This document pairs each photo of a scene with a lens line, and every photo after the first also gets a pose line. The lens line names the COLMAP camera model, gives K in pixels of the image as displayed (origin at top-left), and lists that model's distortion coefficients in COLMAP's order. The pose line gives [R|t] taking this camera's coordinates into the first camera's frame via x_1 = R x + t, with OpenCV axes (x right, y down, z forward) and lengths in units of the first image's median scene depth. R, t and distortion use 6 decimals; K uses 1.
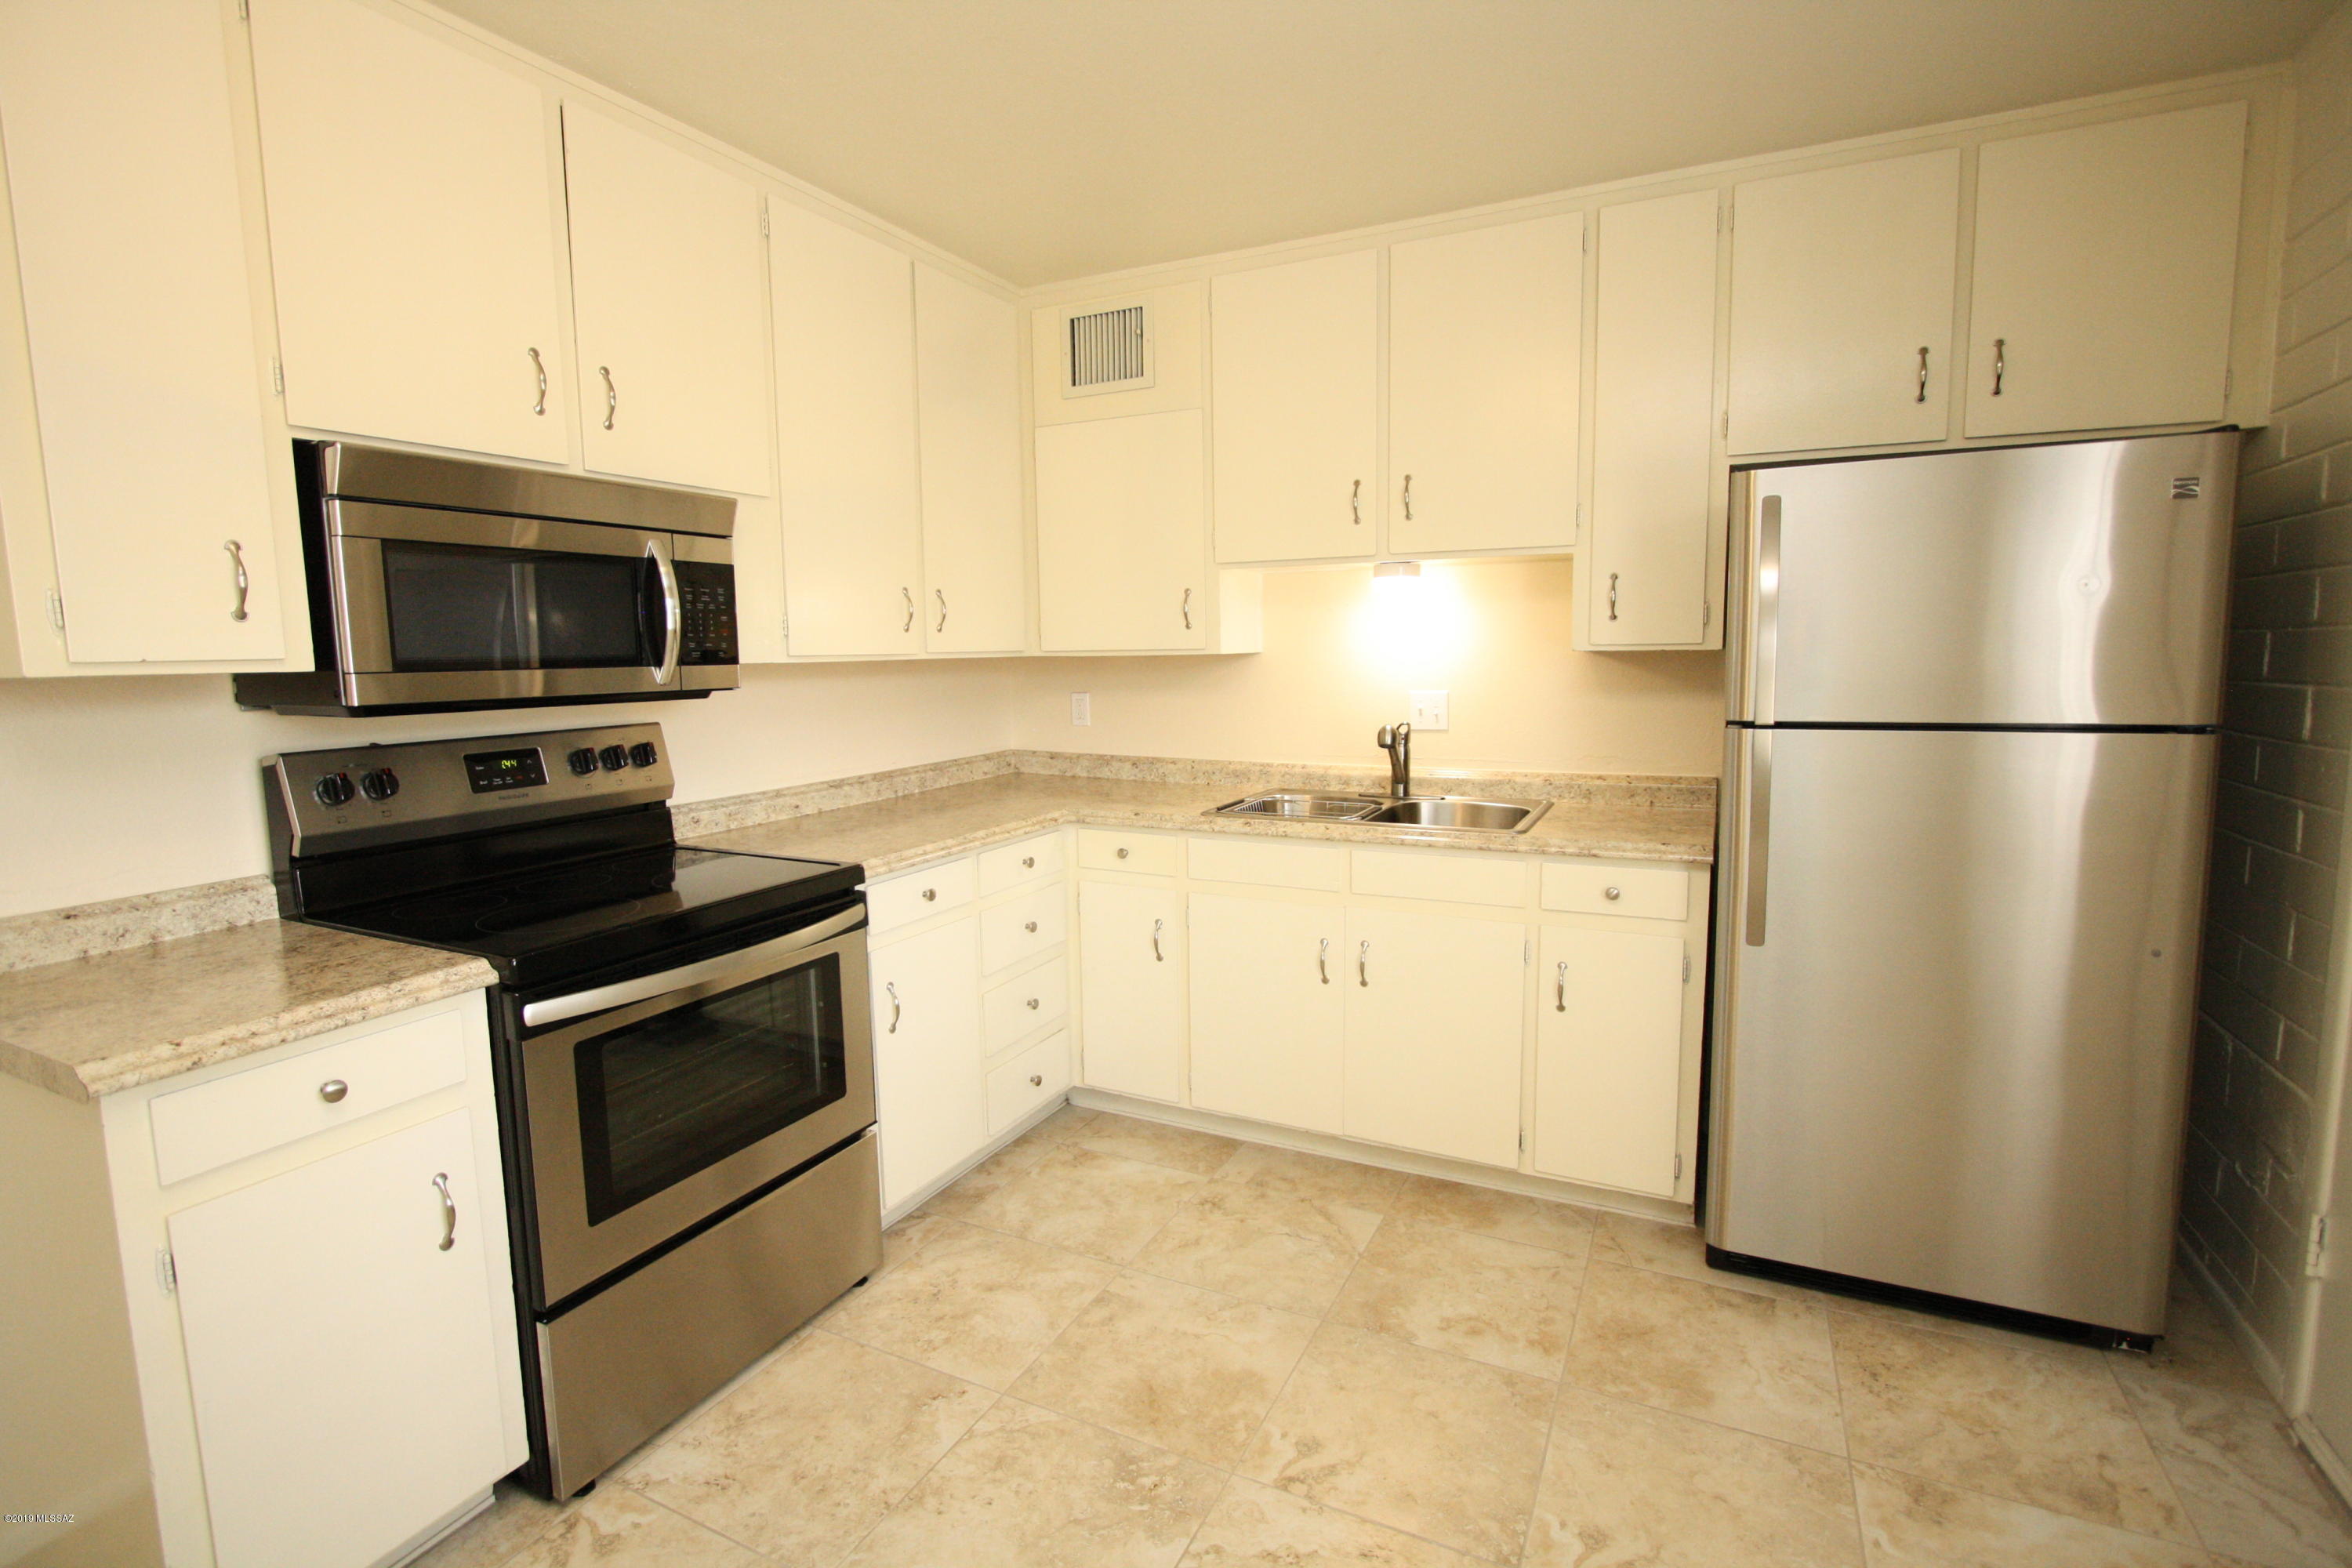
lens RADIAL K [[1096.4, 0, 1170.5], [0, 1096.4, 774.6], [0, 0, 1]] dist [-0.022752, 0.003969]
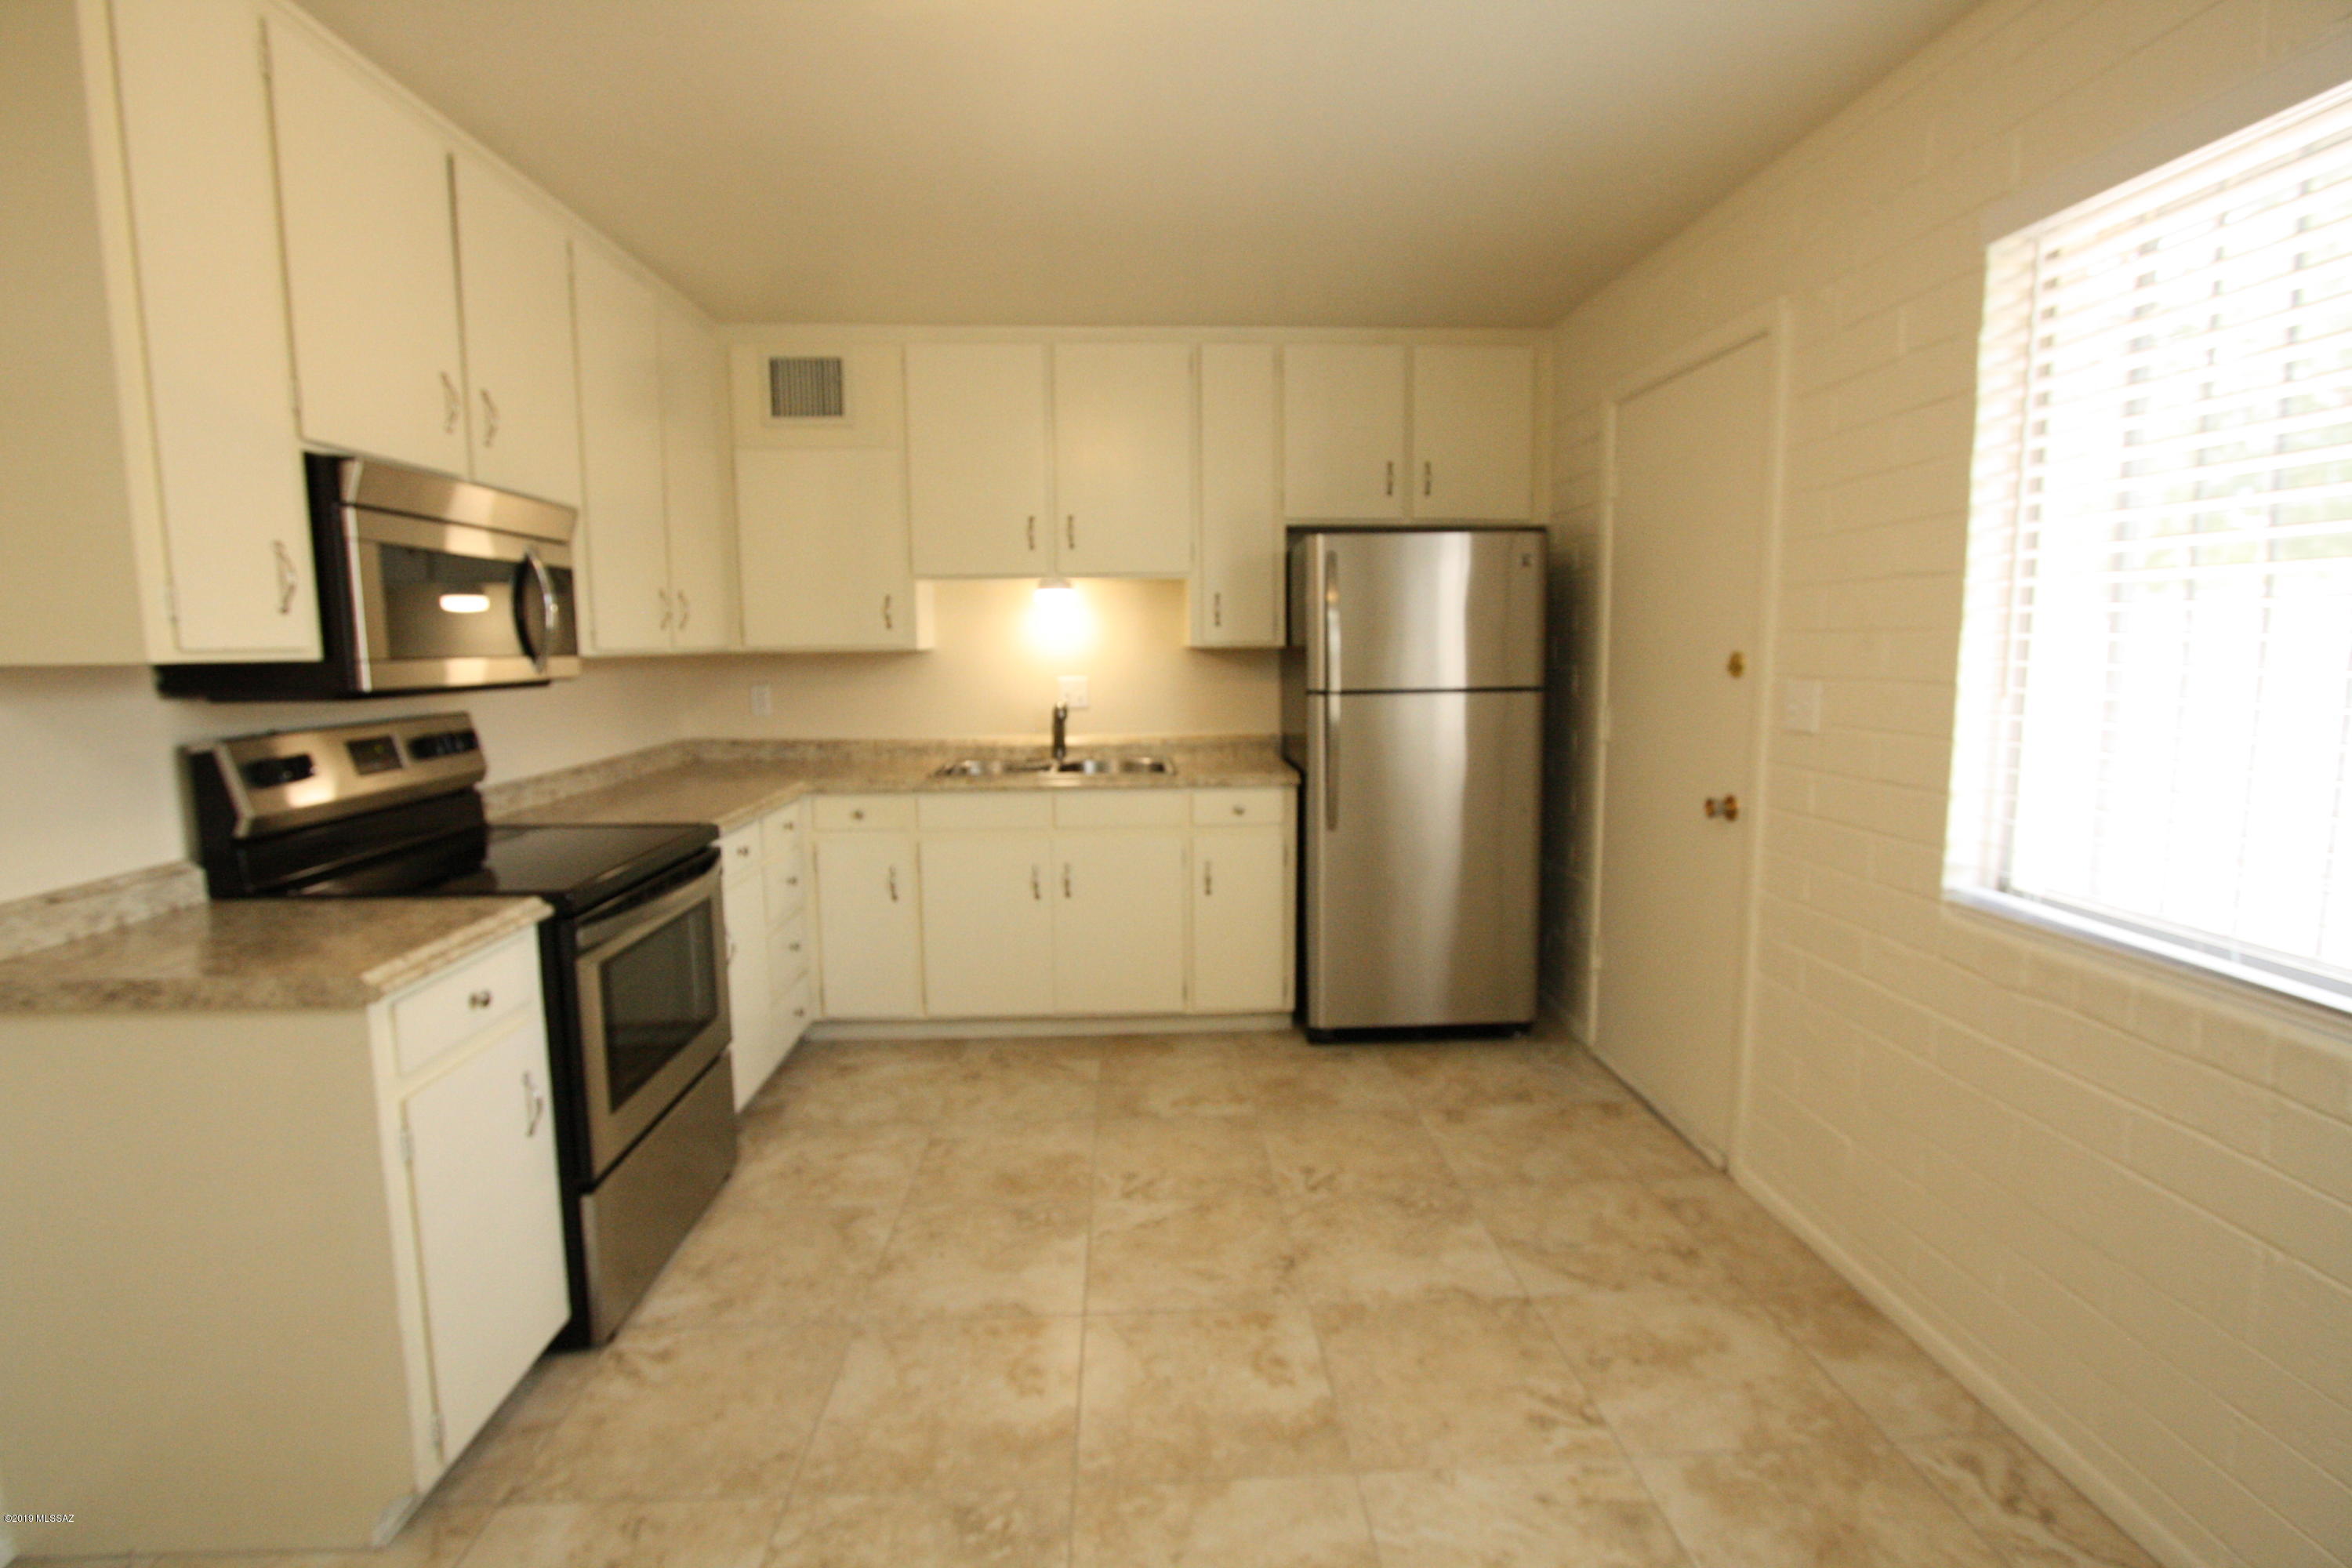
lens RADIAL K [[1096.4, 0, 1178.7], [0, 1096.4, 772.9], [0, 0, 1]] dist [-0.022752, 0.003969]
pose [[0.872998, -0.051854, 0.484959, -0.414209], [0.052699, 0.998539, 0.011903, 0.038969], [-0.484868, 0.015166, 0.874456, -0.288369]]
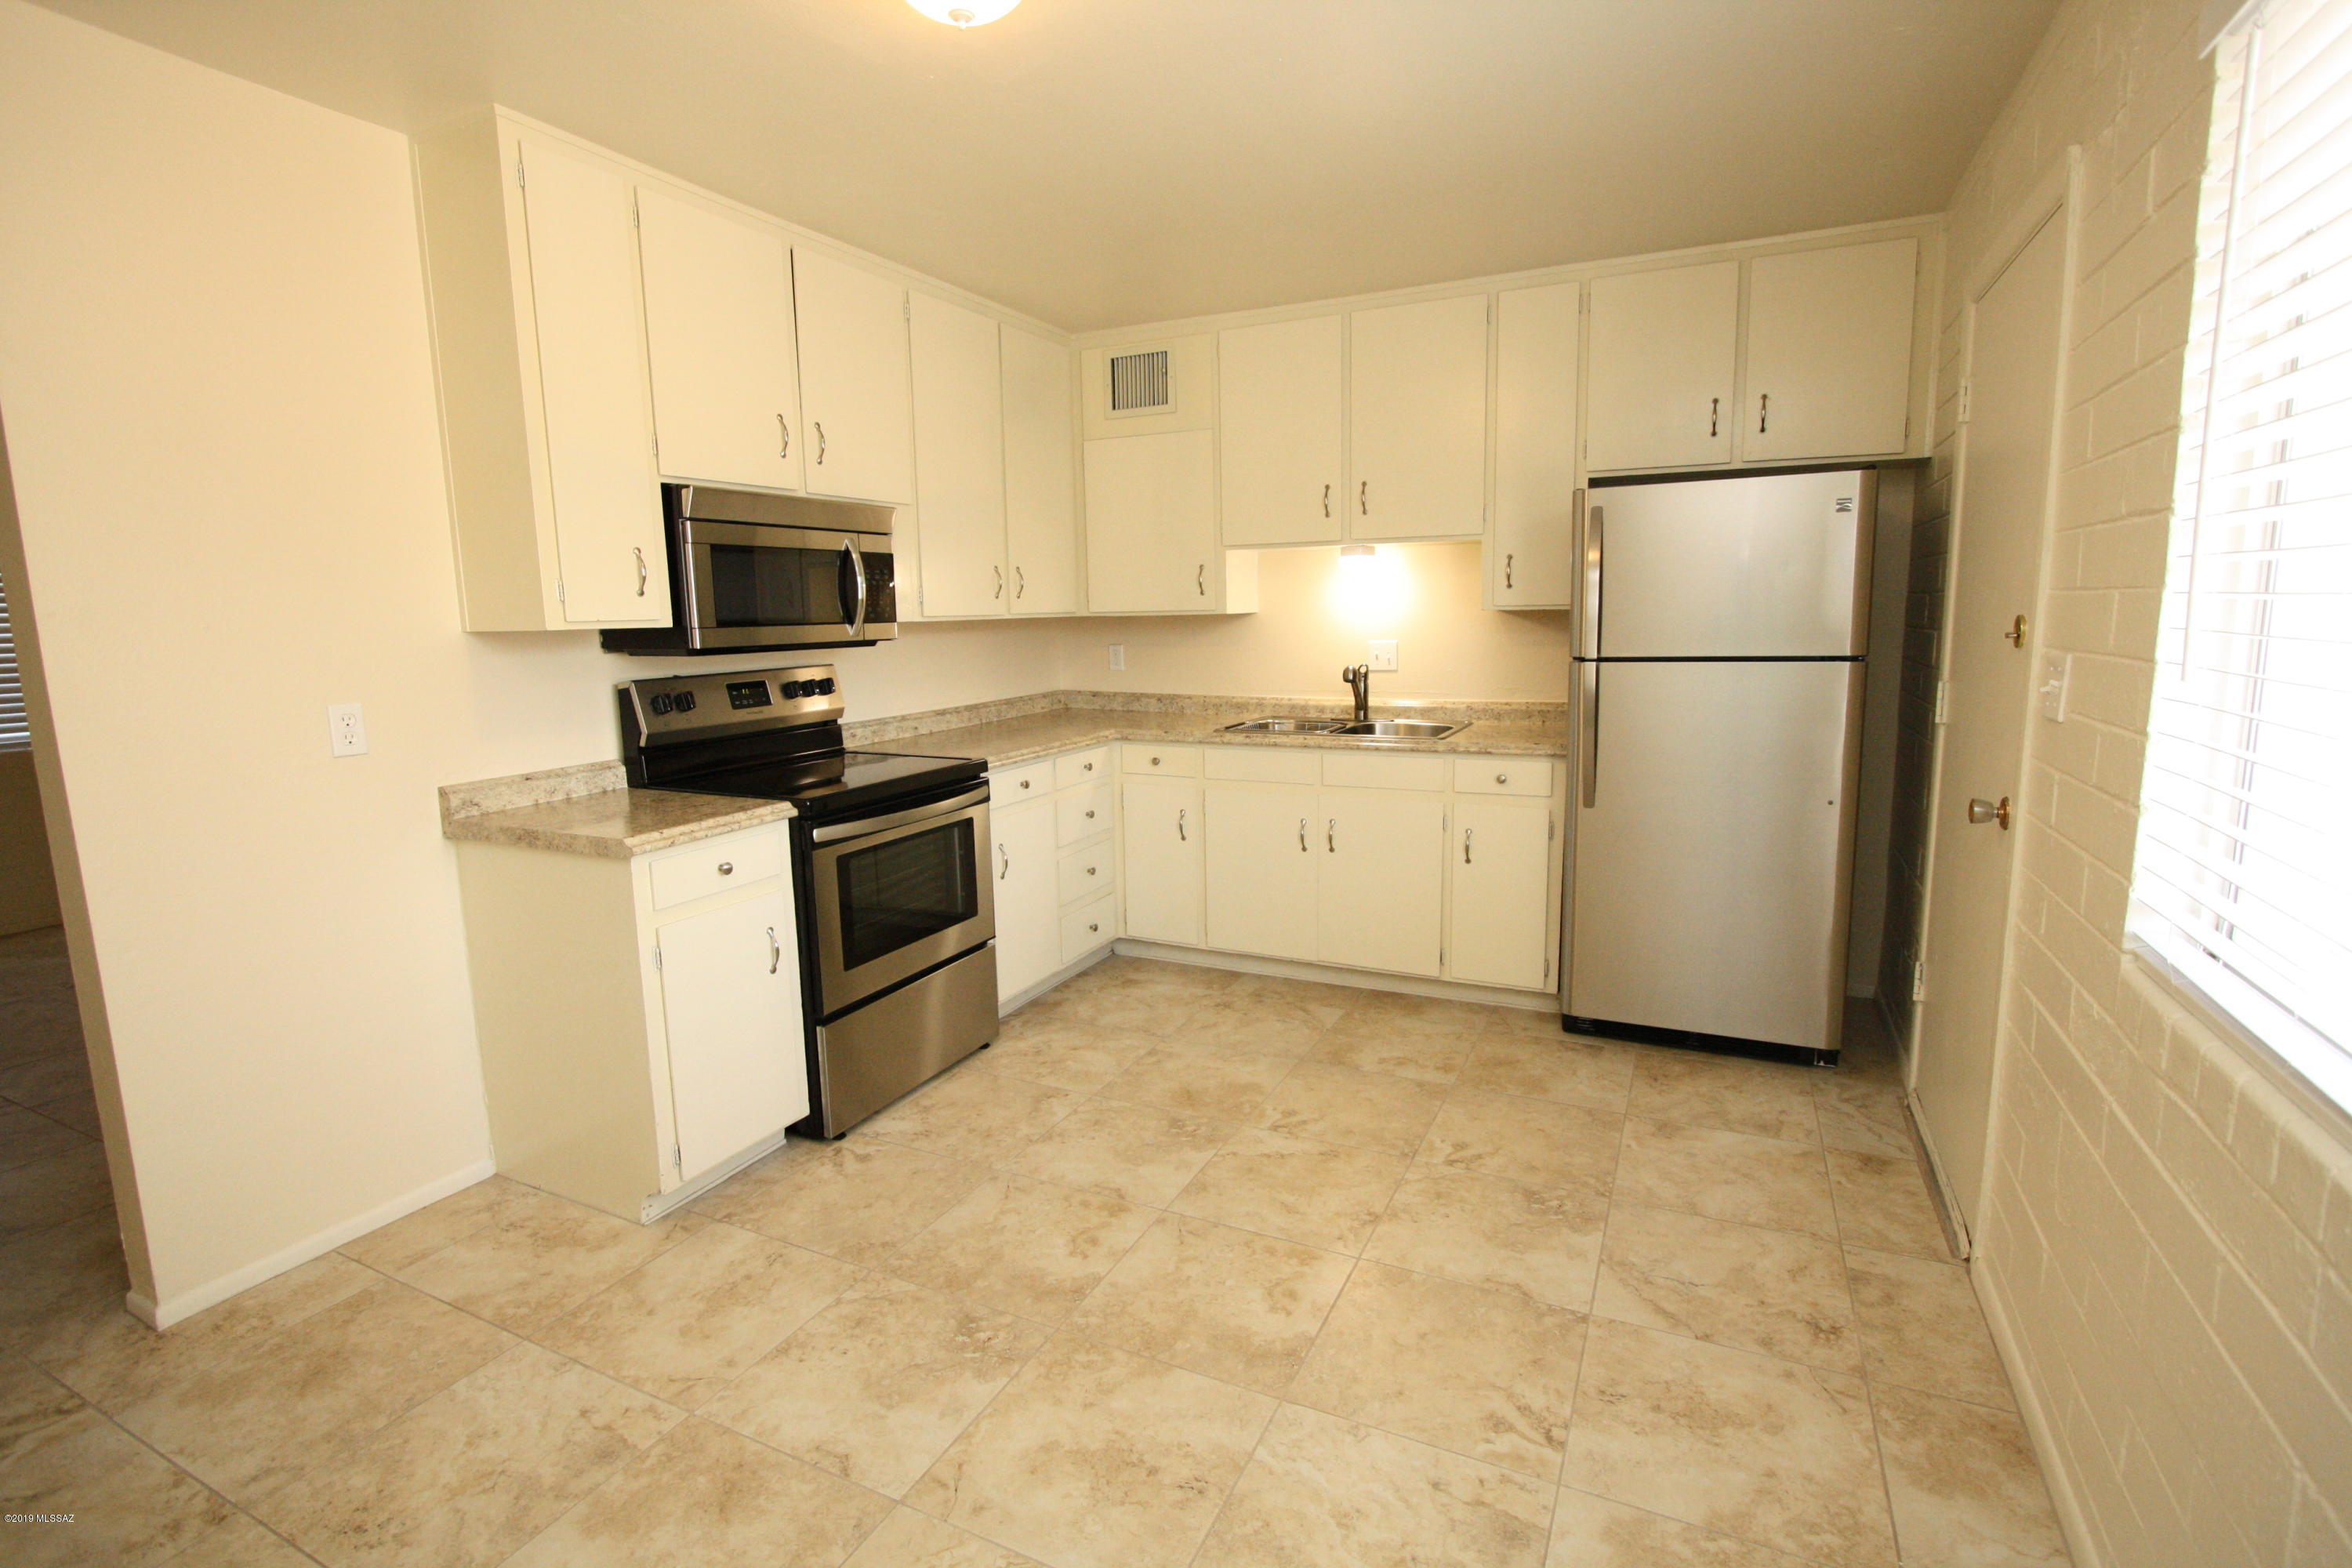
lens RADIAL K [[1096.4, 0, 1172.7], [0, 1096.4, 774.5], [0, 0, 1]] dist [-0.022752, 0.003969]
pose [[0.999954, -0.006324, 0.007194, -0.042242], [0.006065, 0.999352, 0.035466, 0.051778], [-0.007414, -0.035420, 0.999345, -0.466167]]
